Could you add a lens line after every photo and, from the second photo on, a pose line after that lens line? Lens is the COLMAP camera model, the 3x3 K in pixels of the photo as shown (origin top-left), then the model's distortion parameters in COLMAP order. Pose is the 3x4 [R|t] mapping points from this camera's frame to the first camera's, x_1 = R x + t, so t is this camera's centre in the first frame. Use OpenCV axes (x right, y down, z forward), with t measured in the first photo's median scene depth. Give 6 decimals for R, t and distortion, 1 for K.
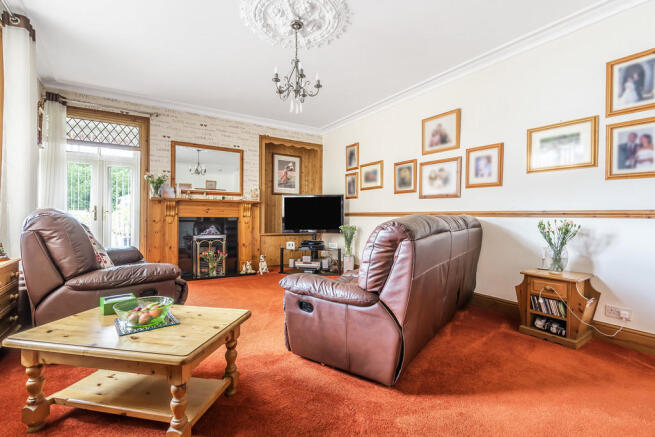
lens RADIAL K [[295.8, 0, 325.3], [0, 295.8, 218.2], [0, 0, 1]] dist [0.005483, -0.000585]
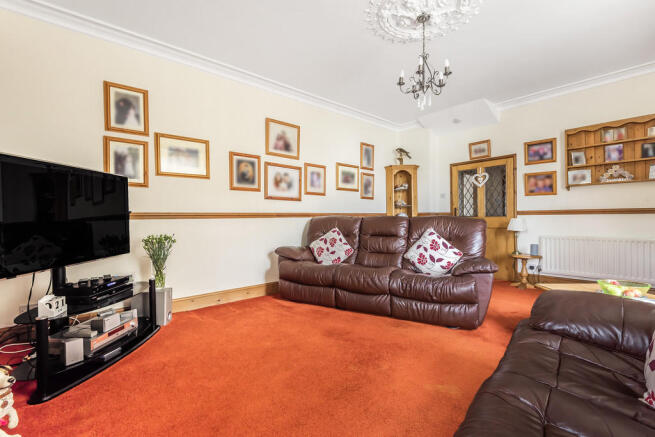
lens RADIAL K [[295.8, 0, 325.4], [0, 295.8, 219.3], [0, 0, 1]] dist [0.005483, -0.000585]
pose [[-0.125022, 0.000166, 0.992154, -0.662667], [0.018846, 0.999820, 0.002208, 0.000835], [-0.991975, 0.018974, -0.125003, 0.947744]]
